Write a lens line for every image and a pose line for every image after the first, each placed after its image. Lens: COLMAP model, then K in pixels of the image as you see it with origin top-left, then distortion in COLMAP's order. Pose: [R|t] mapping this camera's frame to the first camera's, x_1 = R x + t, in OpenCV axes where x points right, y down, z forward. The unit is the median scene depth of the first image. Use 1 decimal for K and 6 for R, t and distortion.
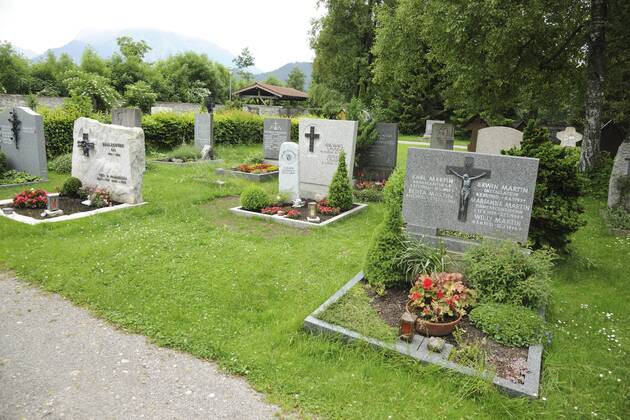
lens RADIAL K [[430.8, 0, 314.9], [0, 430.8, 209.5], [0, 0, 1]] dist [-0.108528, 0.062781]
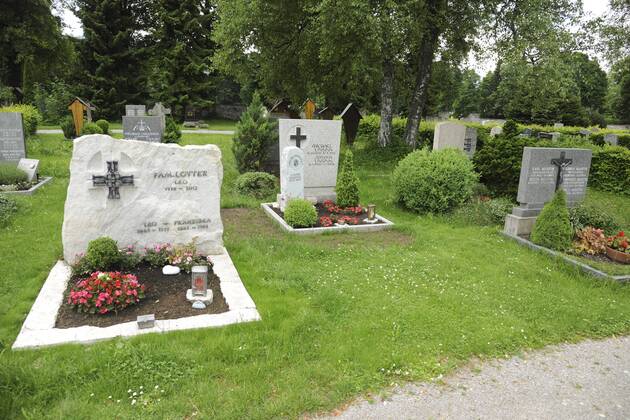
lens RADIAL K [[430.8, 0, 311.6], [0, 430.8, 212.2], [0, 0, 1]] dist [-0.108528, 0.062781]
pose [[0.666031, -0.196455, 0.719589, -0.716982], [0.156285, 0.980035, 0.122906, -0.125299], [-0.729368, 0.030602, 0.683437, 0.346728]]
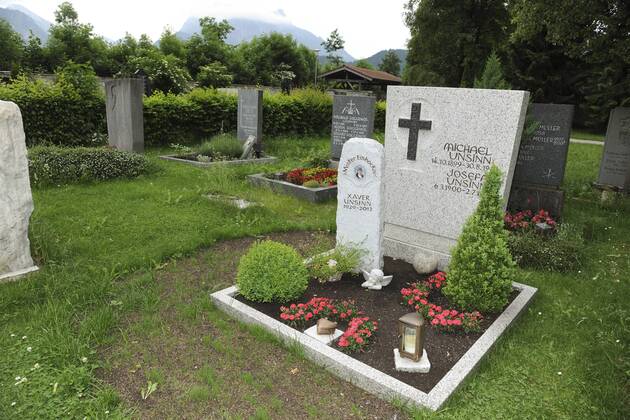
lens RADIAL K [[430.8, 0, 317.0], [0, 430.8, 209.5], [0, 0, 1]] dist [-0.108528, 0.062781]
pose [[0.979511, 0.050103, -0.195060, -0.015531], [-0.044866, 0.998506, 0.031176, -0.094923], [0.196330, -0.021786, 0.980296, 0.554233]]
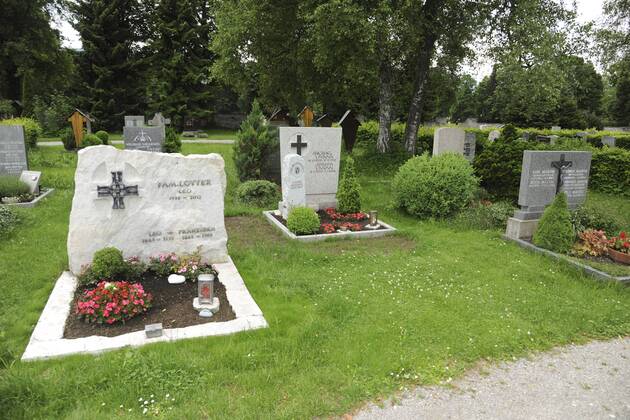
lens RADIAL K [[430.8, 0, 311.0], [0, 430.8, 211.0], [0, 0, 1]] dist [-0.108528, 0.062781]
pose [[0.662431, -0.193717, 0.723642, -0.723455], [0.173607, 0.979387, 0.103257, -0.125848], [-0.728728, 0.057229, 0.682407, 0.348834]]
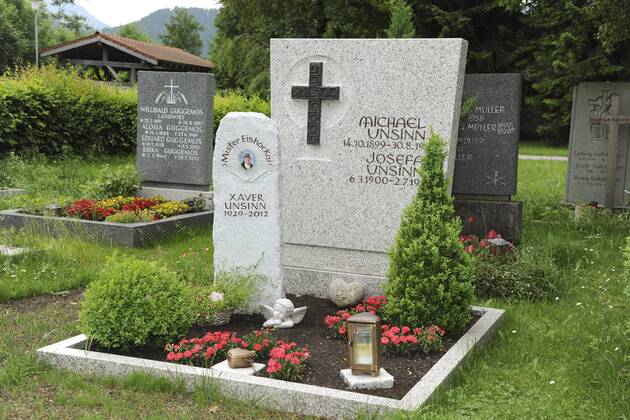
lens RADIAL K [[852.7, 0, 316.1], [0, 852.7, 213.0], [0, 0, 1]] dist [0.236217, 0.000000]
pose [[0.993493, -0.022553, 0.111639, -0.079774], [0.033724, 0.994495, -0.099210, -0.023623], [-0.108787, 0.102330, 0.988784, 0.400152]]
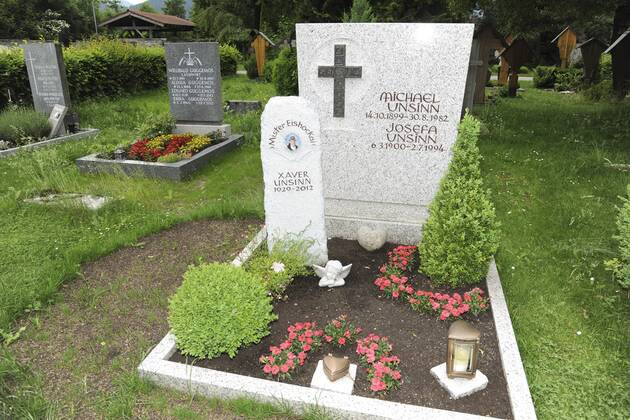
lens RADIAL K [[430.8, 0, 315.2], [0, 430.8, 210.1], [0, 0, 1]] dist [-0.108528, 0.062781]
pose [[0.965919, -0.134739, 0.221010, -0.123329], [0.099442, 0.981478, 0.163746, -0.122486], [-0.238979, -0.136188, 0.961427, 0.664356]]
